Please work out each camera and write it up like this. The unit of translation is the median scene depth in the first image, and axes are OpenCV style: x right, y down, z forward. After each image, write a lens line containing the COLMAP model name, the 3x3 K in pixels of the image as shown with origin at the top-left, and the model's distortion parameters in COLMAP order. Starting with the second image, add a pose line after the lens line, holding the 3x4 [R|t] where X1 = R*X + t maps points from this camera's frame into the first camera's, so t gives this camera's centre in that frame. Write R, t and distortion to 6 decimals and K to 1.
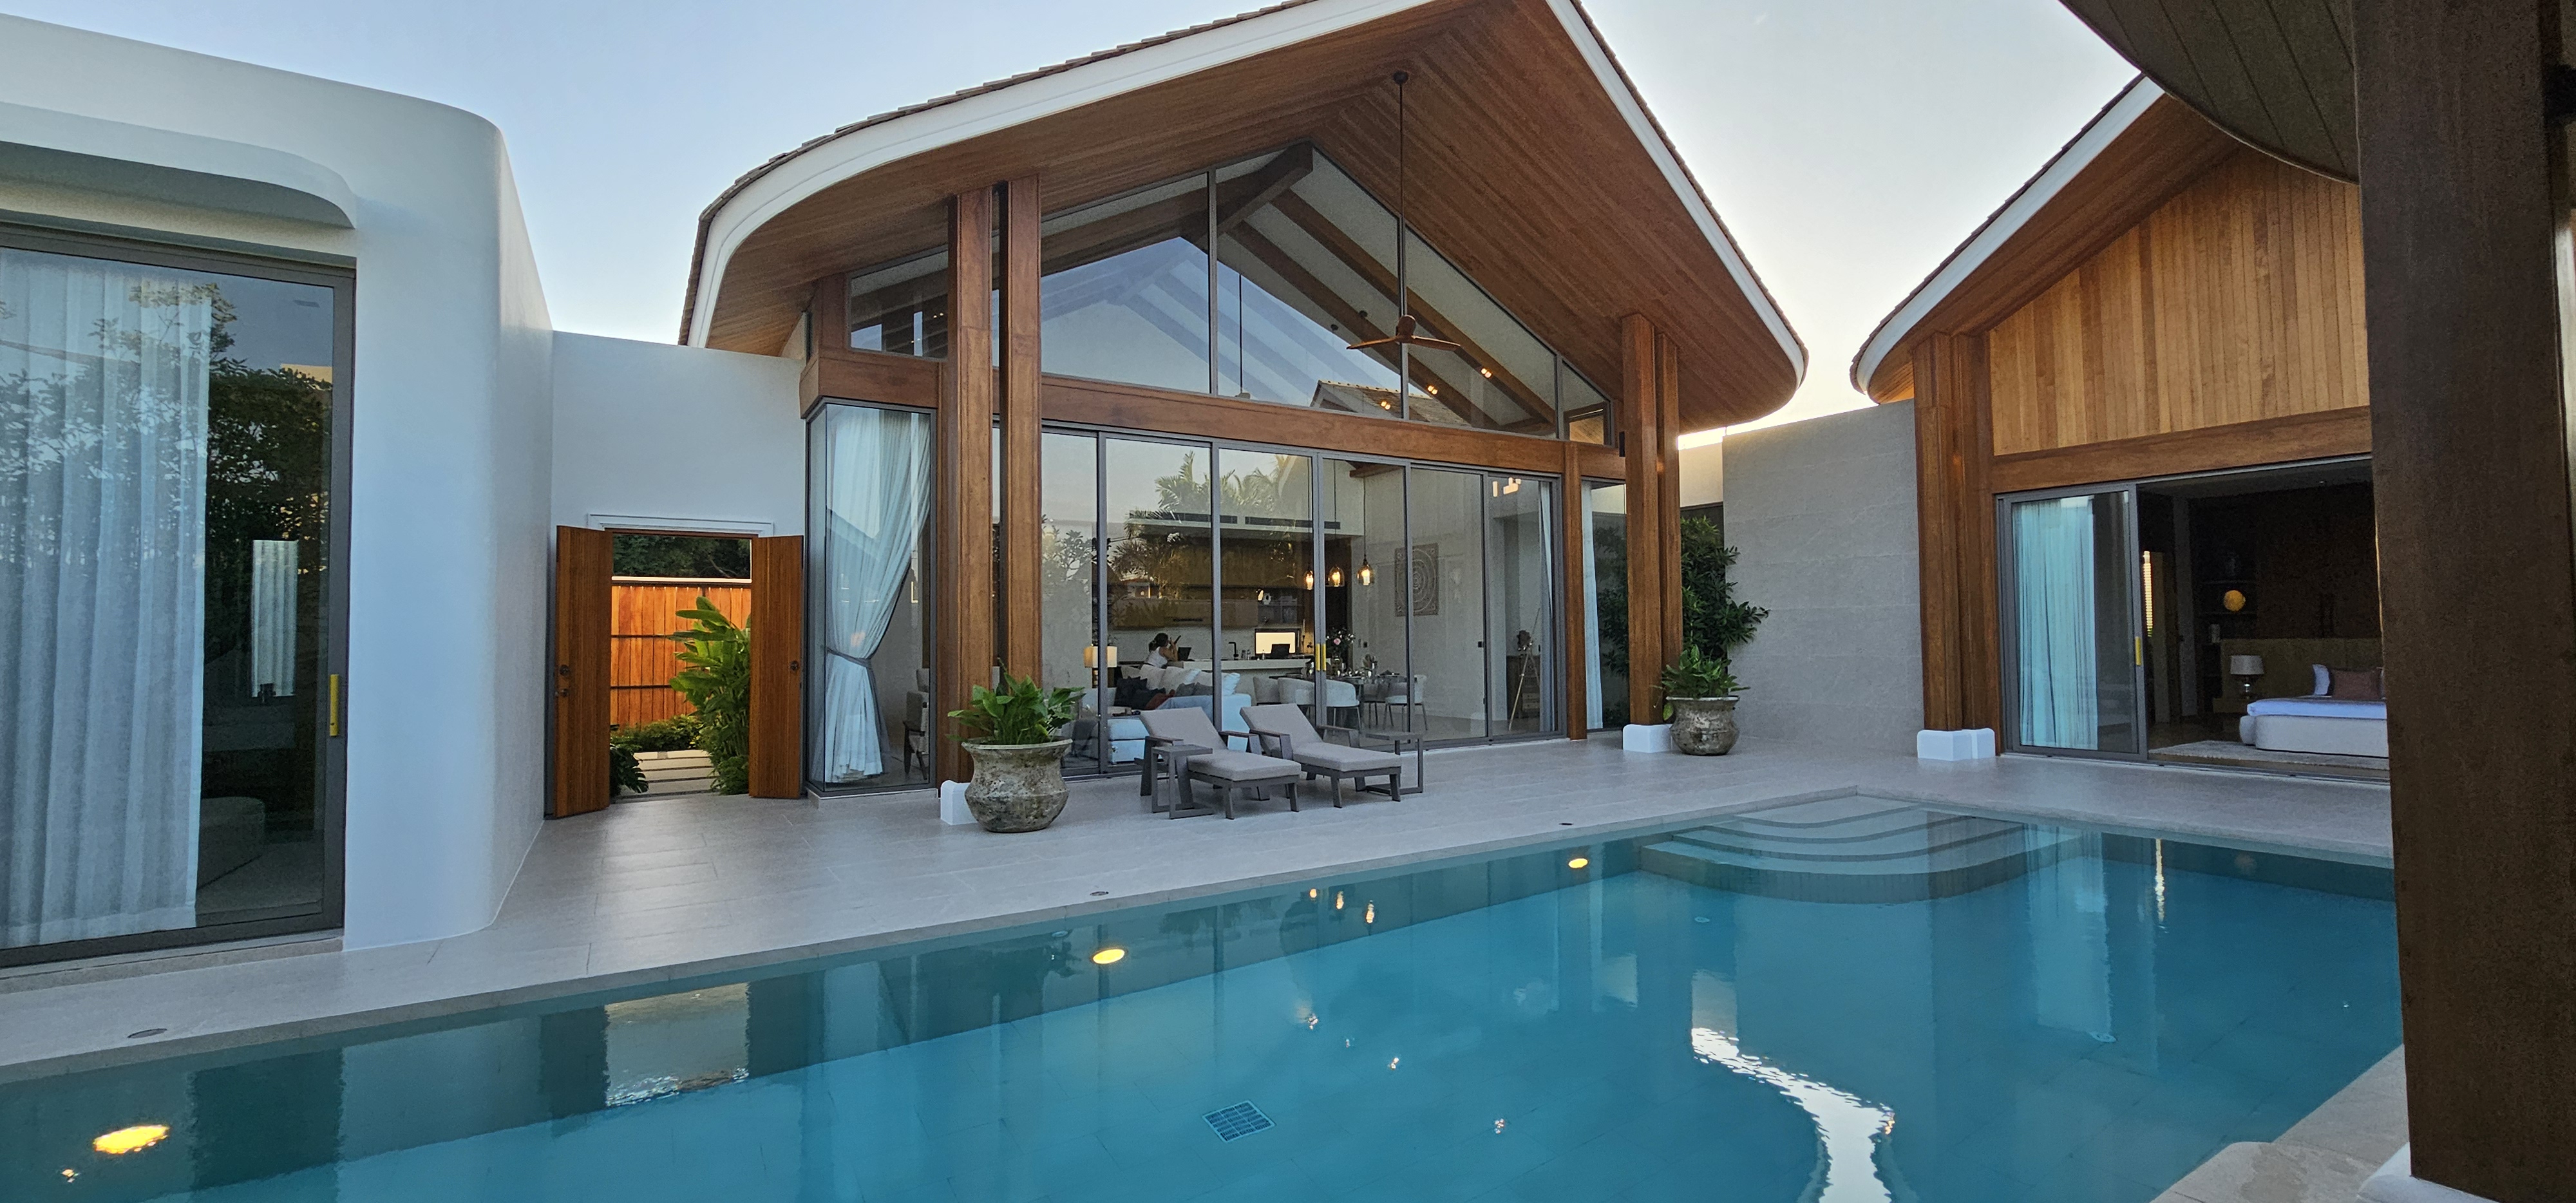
lens RADIAL K [[1046.7, 0, 1328.9], [0, 1046.7, 601.4], [0, 0, 1]] dist [-0.001079, 0.000389]
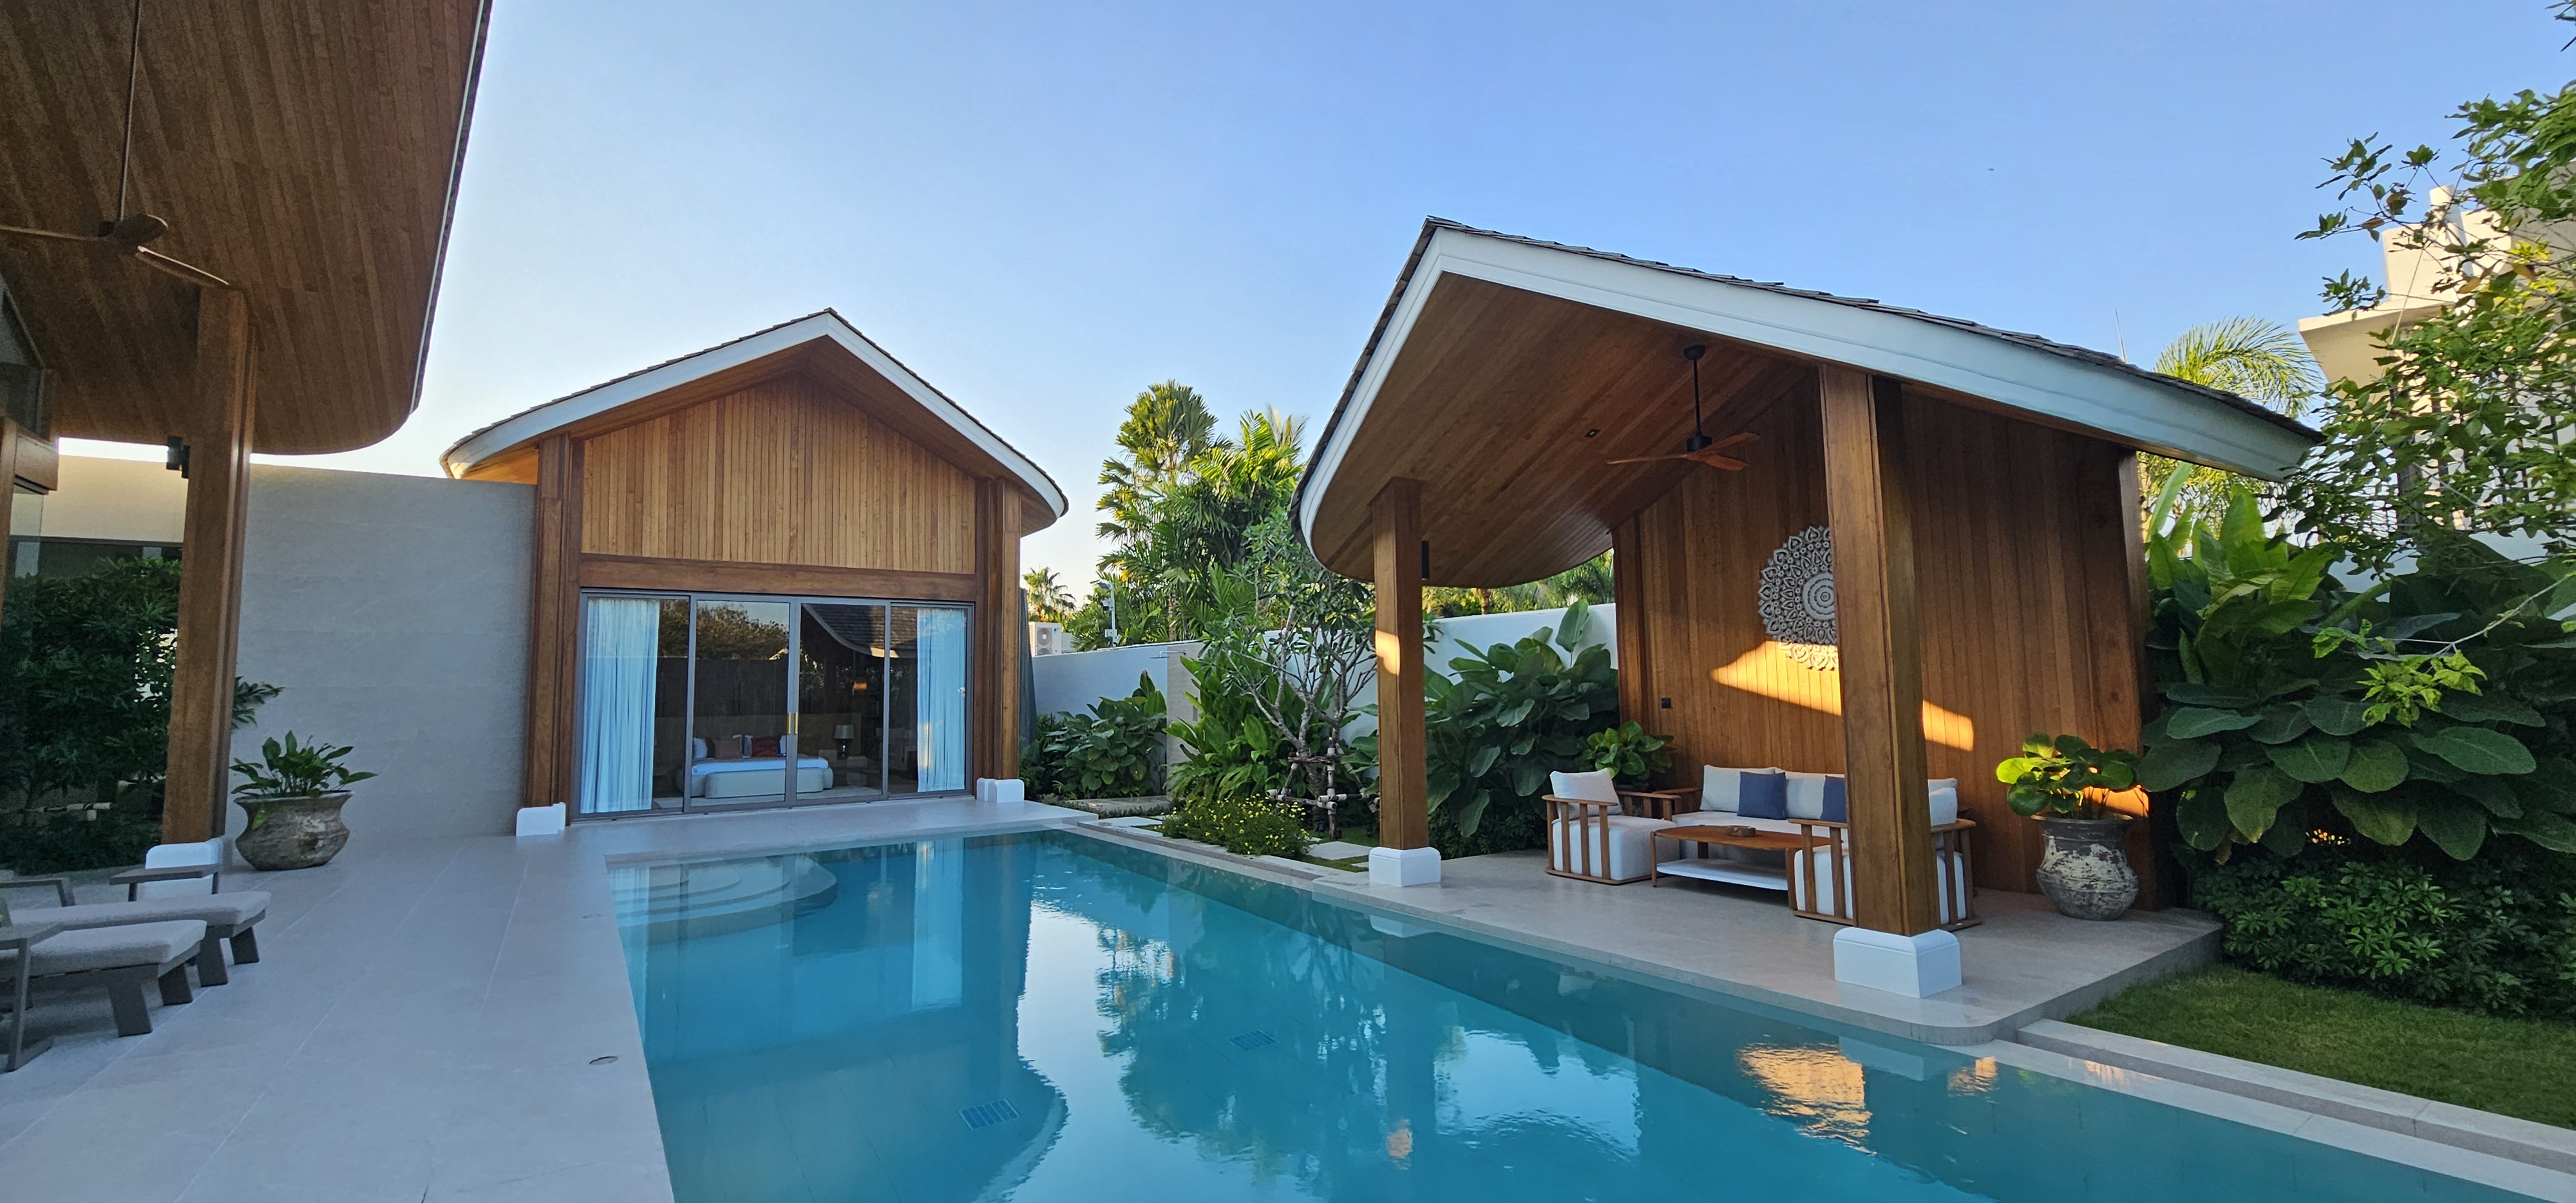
lens RADIAL K [[1046.7, 0, 1303.0], [0, 1046.7, 603.2], [0, 0, 1]] dist [-0.001079, 0.000389]
pose [[-0.022409, 0.101752, 0.994557, -0.486195], [-0.015435, 0.994653, -0.102110, 0.016047], [-0.999630, -0.017639, -0.020719, 0.262929]]
